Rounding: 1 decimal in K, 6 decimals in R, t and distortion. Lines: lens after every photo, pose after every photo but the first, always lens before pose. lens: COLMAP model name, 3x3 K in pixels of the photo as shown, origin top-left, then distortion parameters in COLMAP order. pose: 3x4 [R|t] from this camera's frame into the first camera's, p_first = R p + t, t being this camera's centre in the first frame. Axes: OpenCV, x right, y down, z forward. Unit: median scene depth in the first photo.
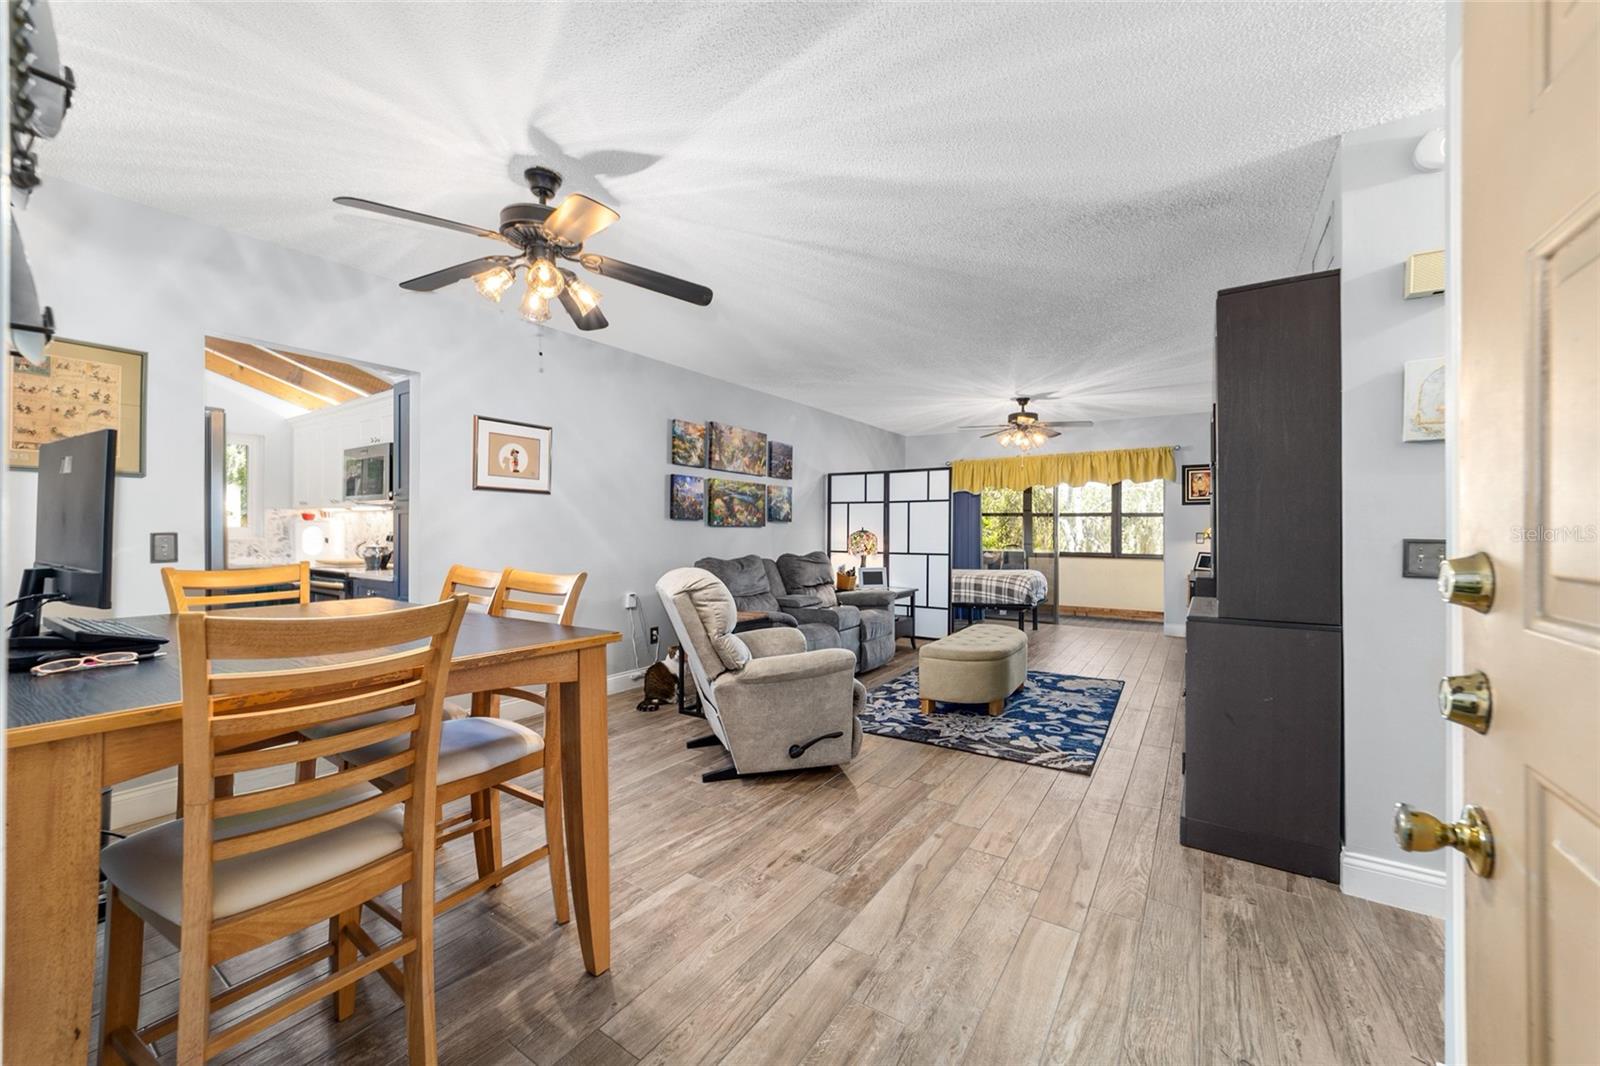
lens RADIAL K [[621.2, 0, 802.8], [0, 621.2, 533.5], [0, 0, 1]] dist [-0.010694, 0.002892]
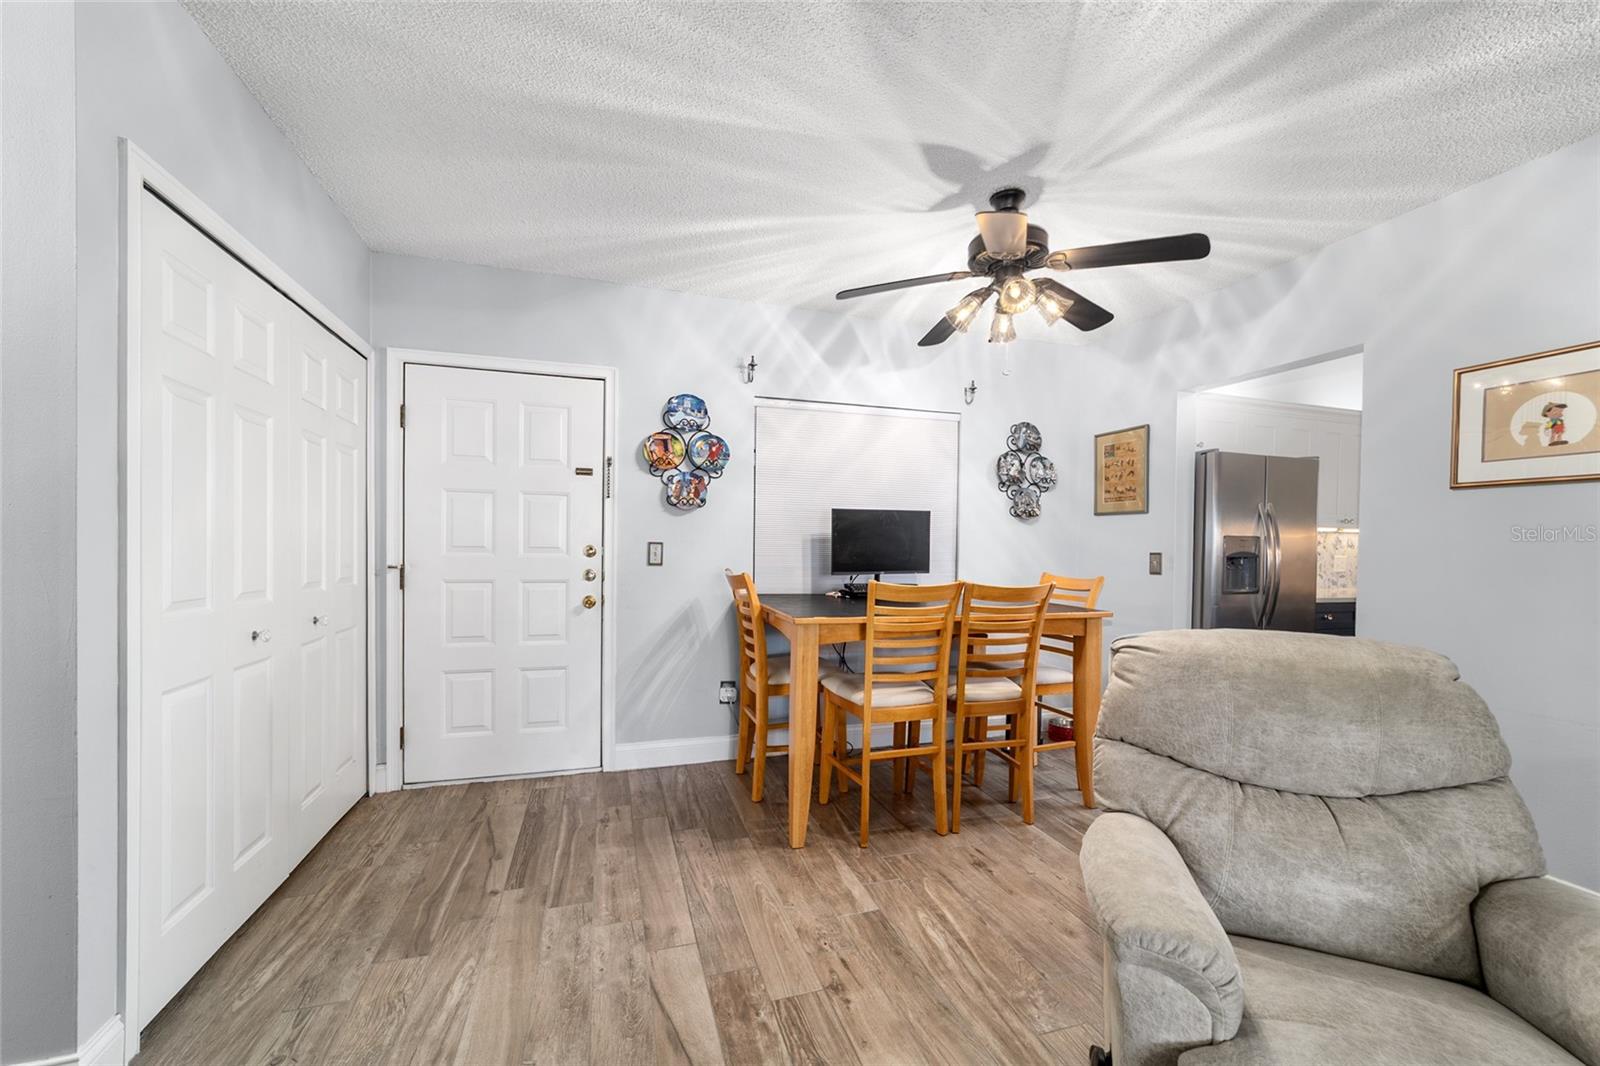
lens RADIAL K [[621.2, 0, 796.9], [0, 621.2, 564.0], [0, 0, 1]] dist [-0.010694, 0.002892]
pose [[-0.638192, 0.008476, -0.769831, 0.248809], [-0.020529, 0.999396, 0.028023, -0.000584], [0.769604, 0.033688, -0.637633, 0.601071]]
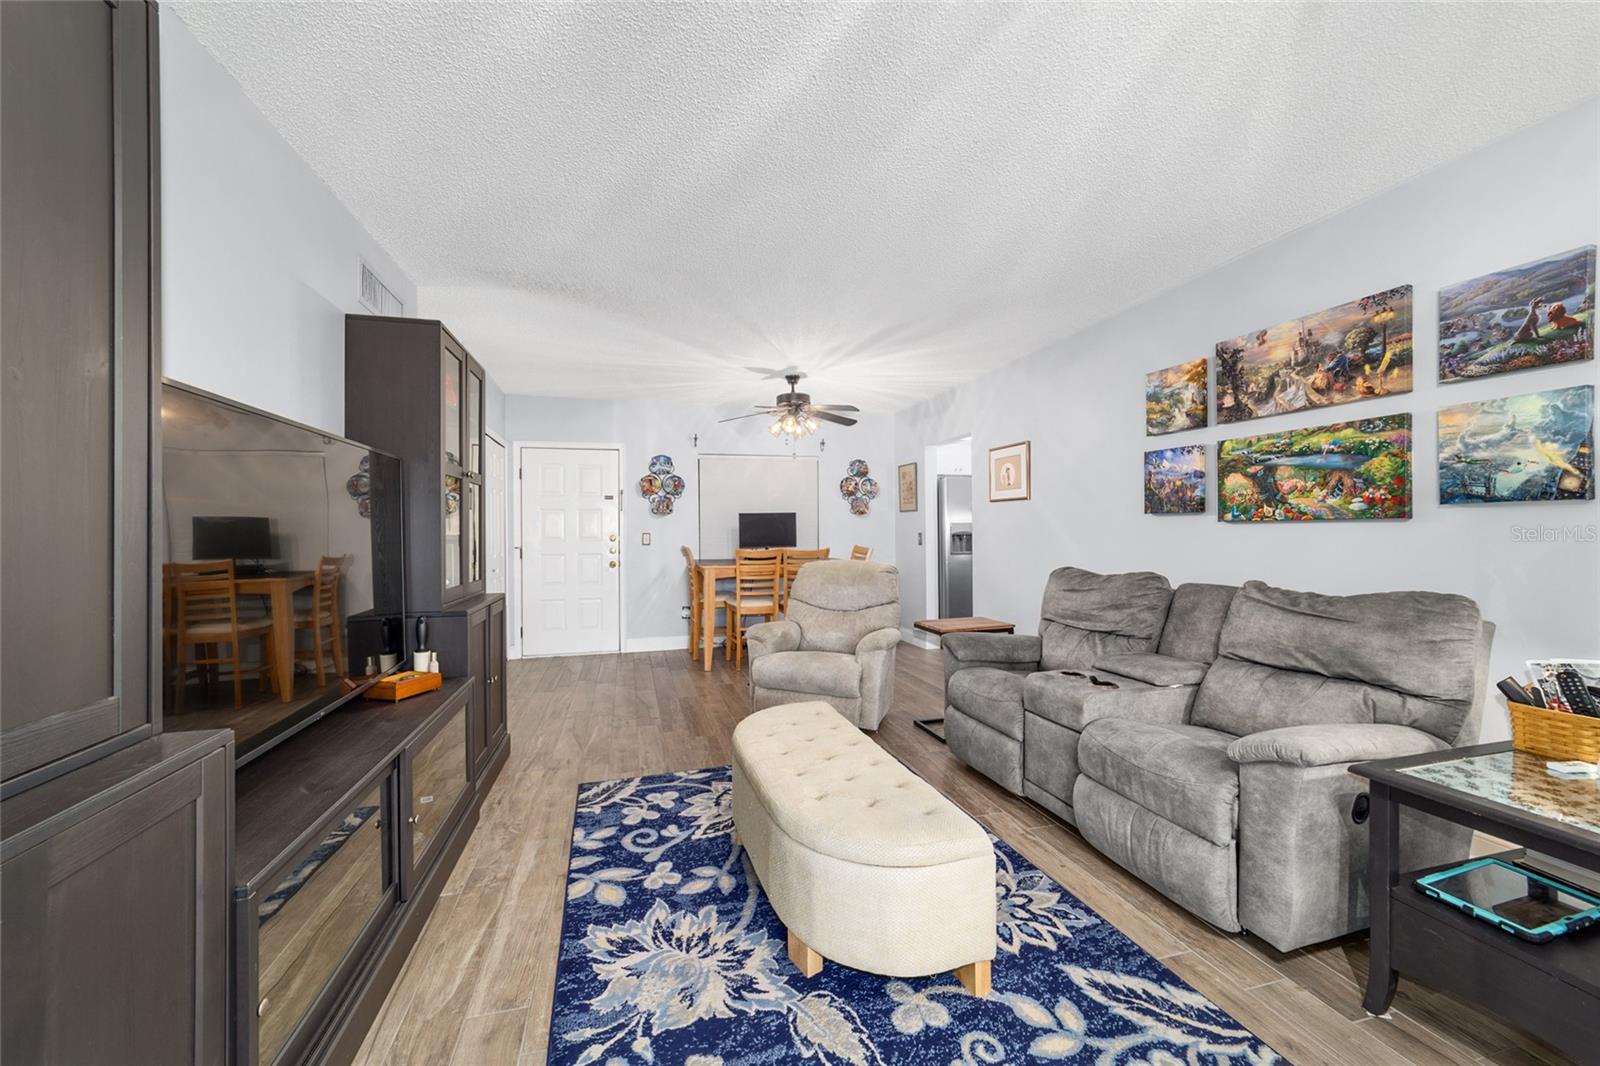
lens RADIAL K [[621.2, 0, 792.5], [0, 621.2, 532.1], [0, 0, 1]] dist [-0.010694, 0.002892]
pose [[-0.668341, 0.001166, -0.743854, 0.548773], [0.000987, 0.999999, 0.000680, -0.003885], [0.743854, -0.000279, -0.668342, 1.083364]]
